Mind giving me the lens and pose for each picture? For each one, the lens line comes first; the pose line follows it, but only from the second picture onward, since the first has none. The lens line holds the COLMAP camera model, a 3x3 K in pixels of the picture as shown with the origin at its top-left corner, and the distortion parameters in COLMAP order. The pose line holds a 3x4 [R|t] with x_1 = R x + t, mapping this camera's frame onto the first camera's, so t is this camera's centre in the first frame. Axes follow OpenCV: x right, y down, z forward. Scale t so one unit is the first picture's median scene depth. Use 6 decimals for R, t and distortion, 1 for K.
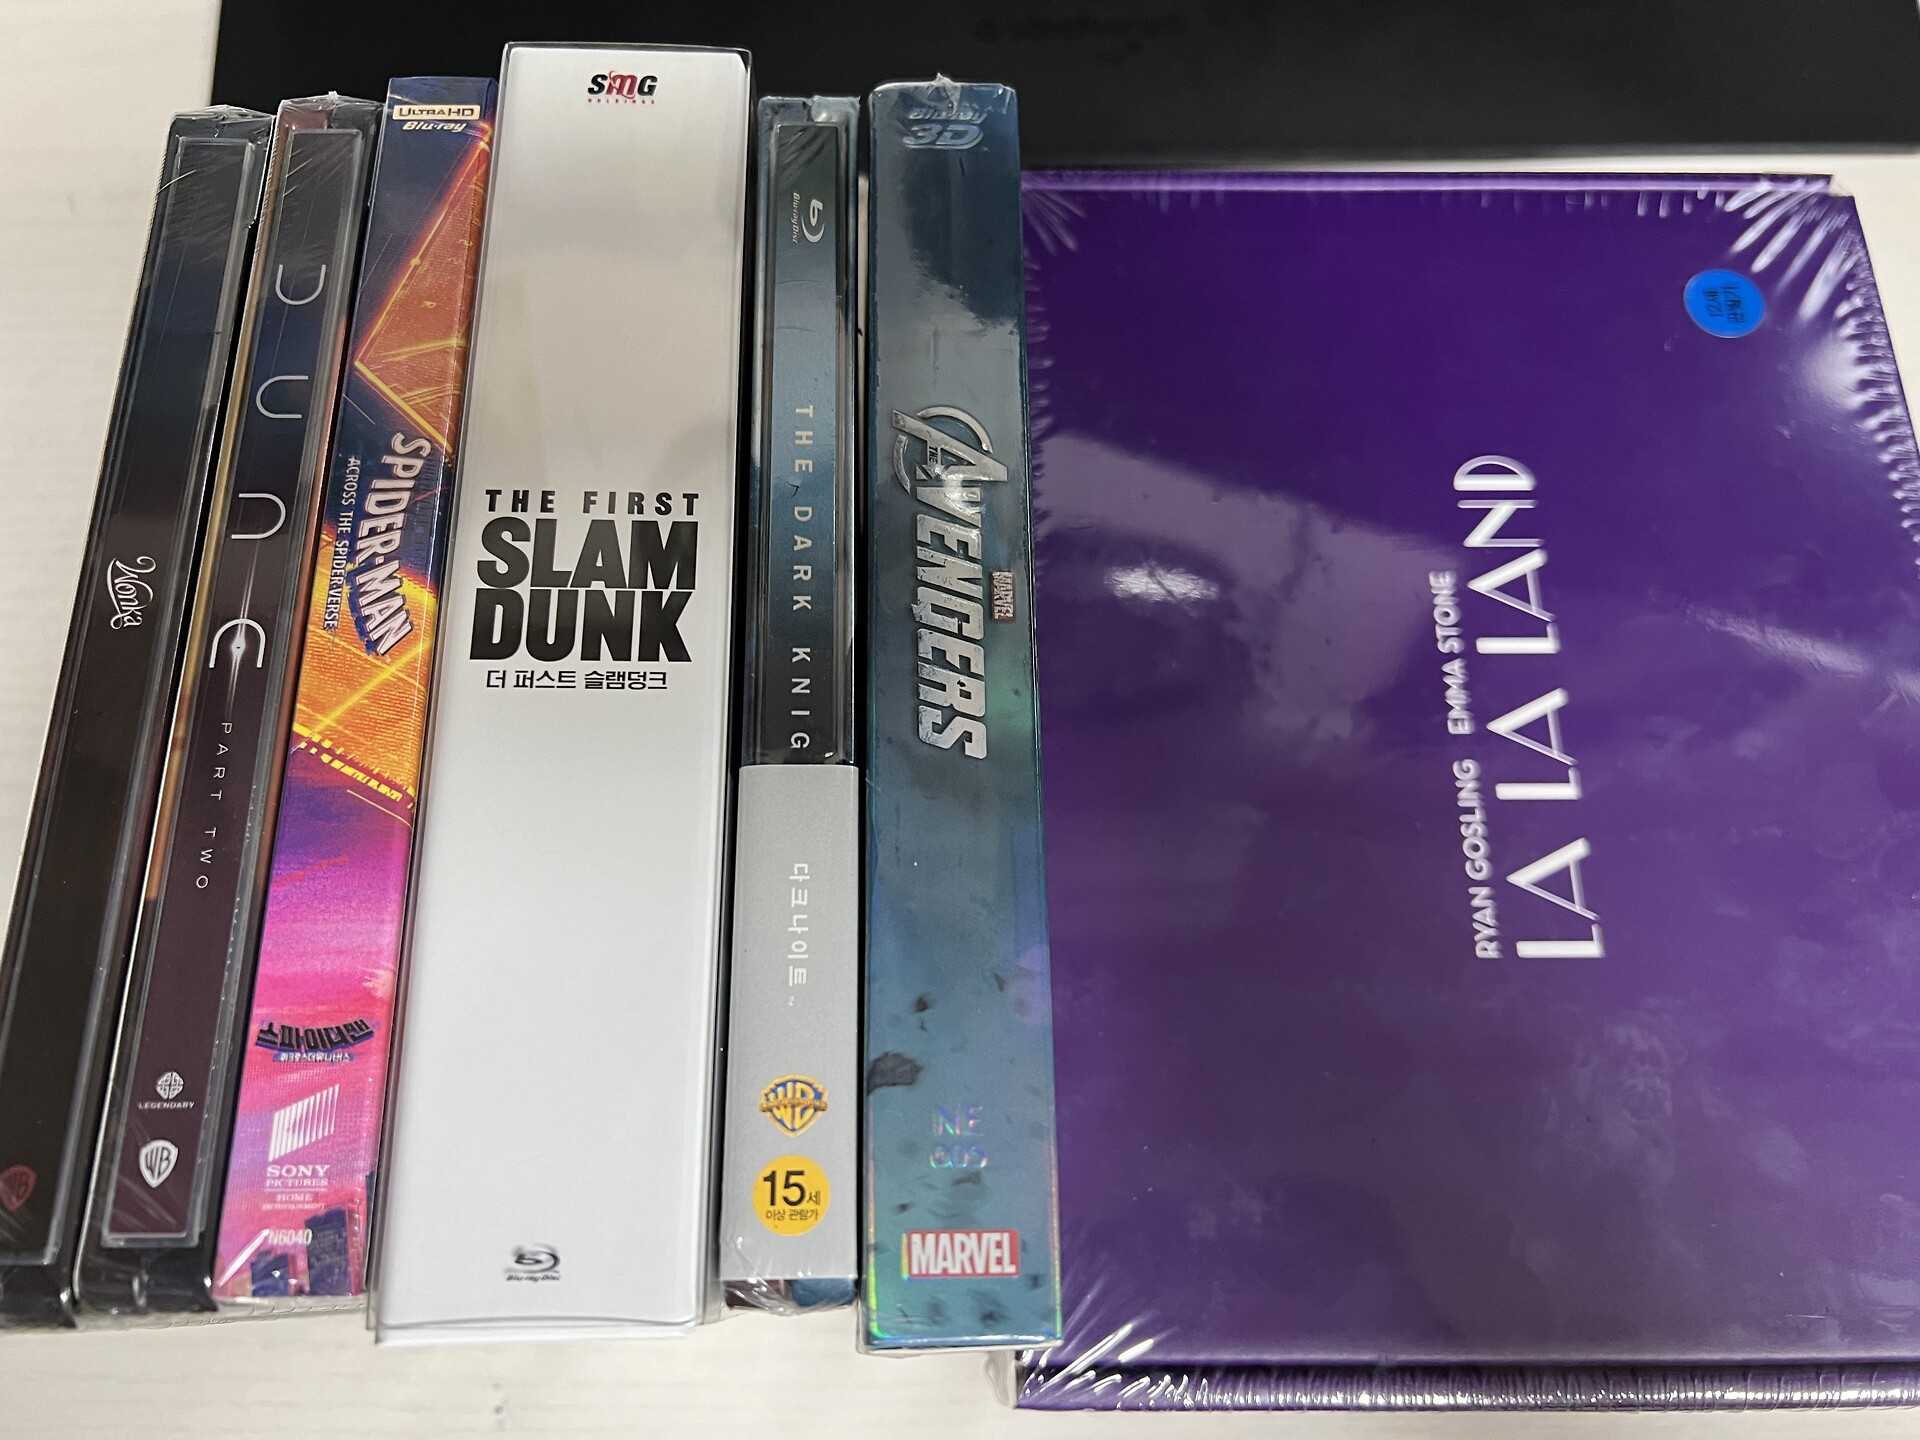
lens RADIAL K [[1525.0, 0, 962.8], [0, 1525.0, 748.0], [0, 0, 1]] dist [-0.010610, 0.005689]
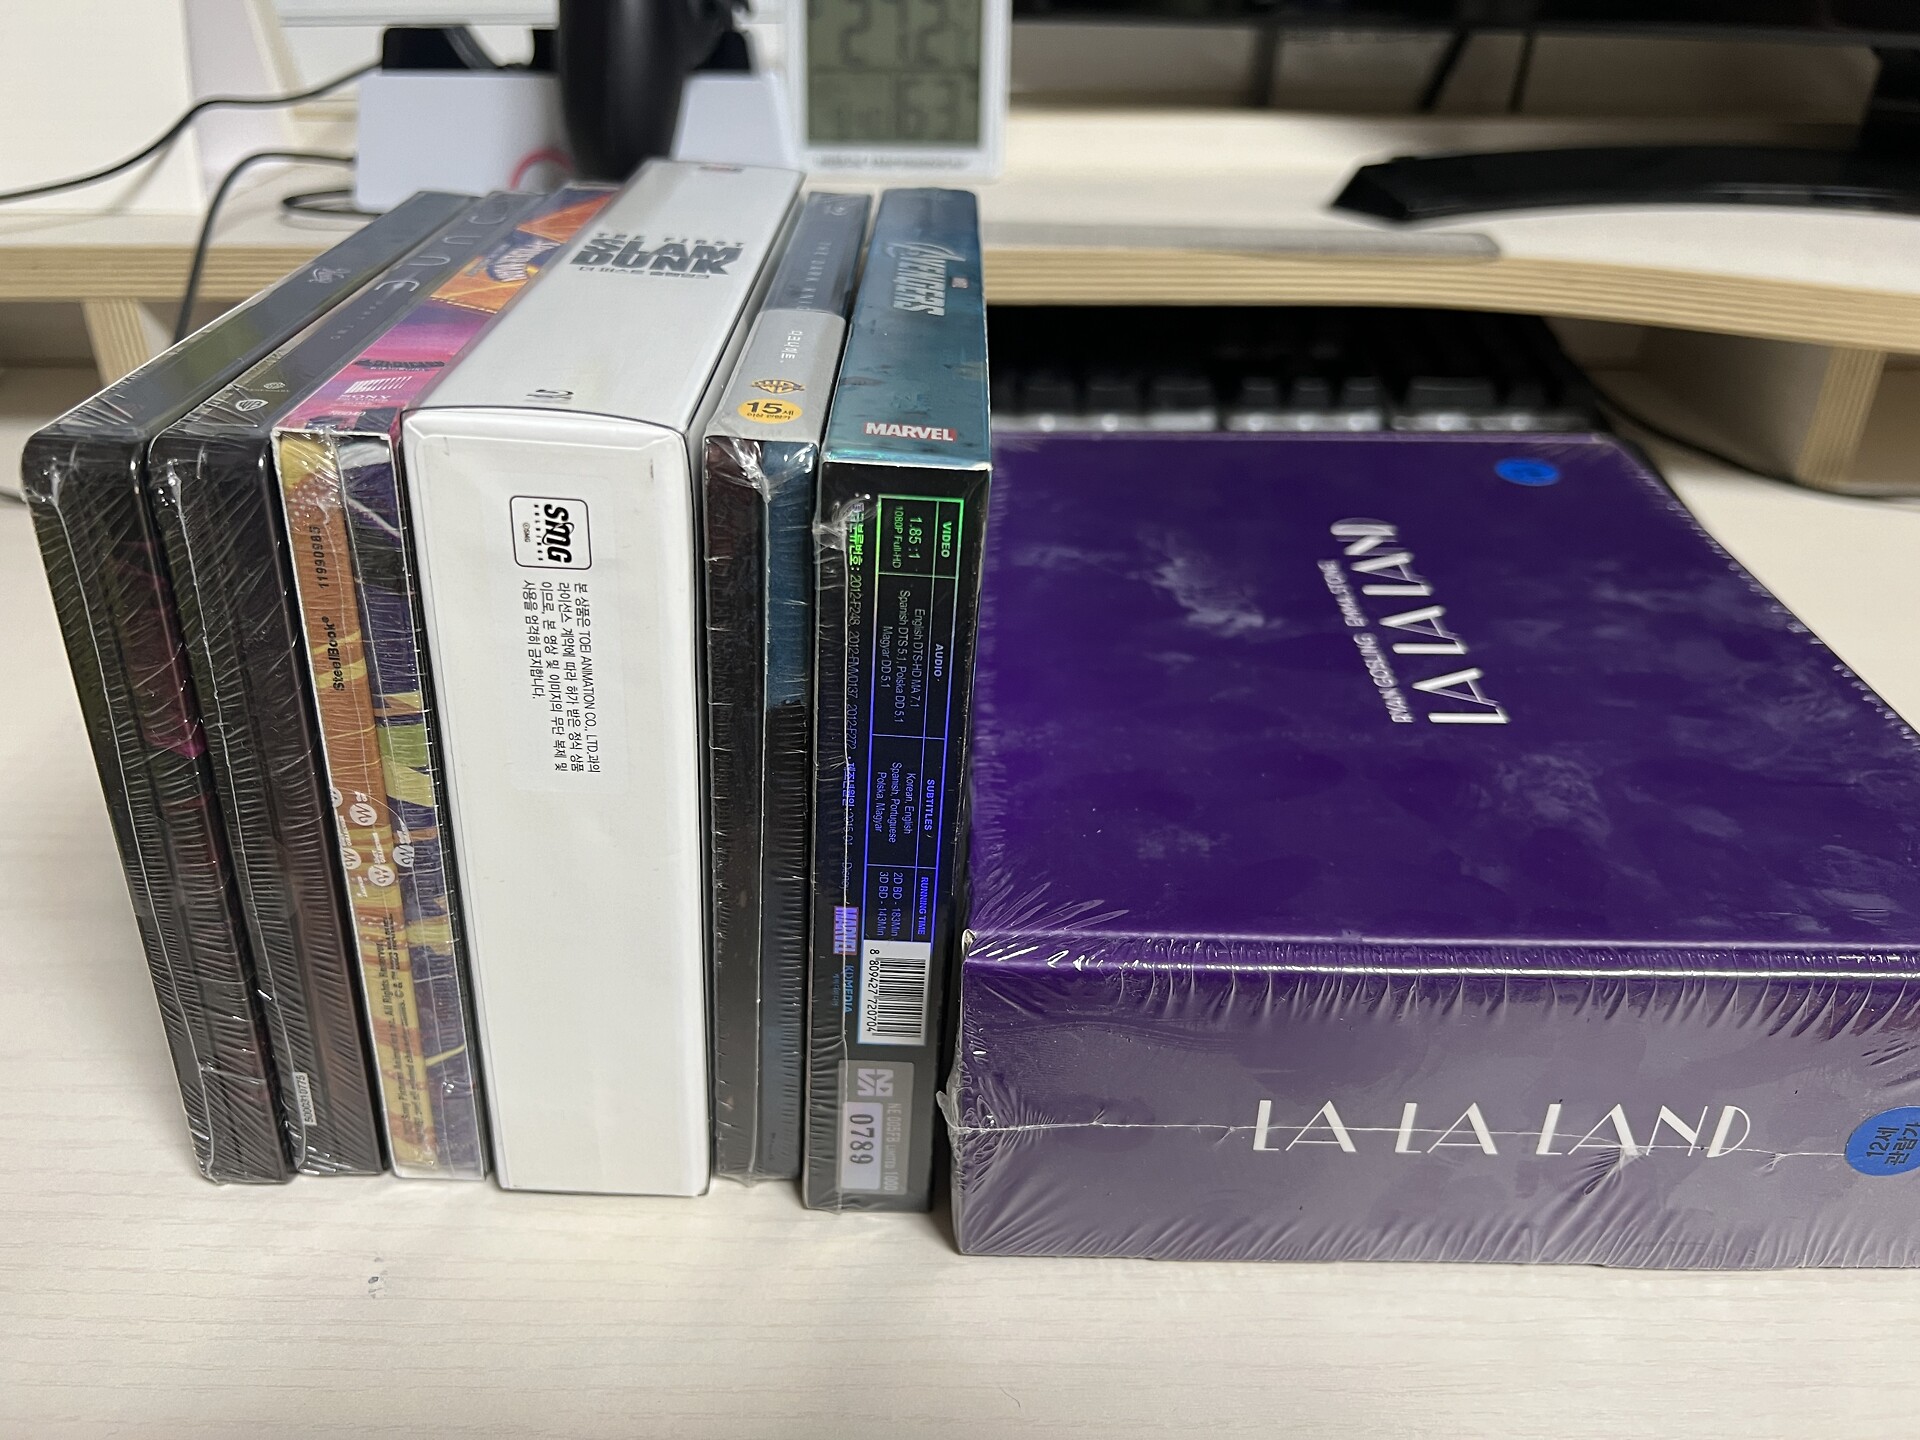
lens RADIAL K [[1525.0, 0, 962.8], [0, 1525.0, 748.0], [0, 0, 1]] dist [-0.010610, 0.005689]
pose [[0.999887, 0.010369, -0.010909, 0.038179], [-0.014959, 0.764547, -0.644394, 0.851014], [0.001659, 0.644484, 0.764616, 0.168547]]
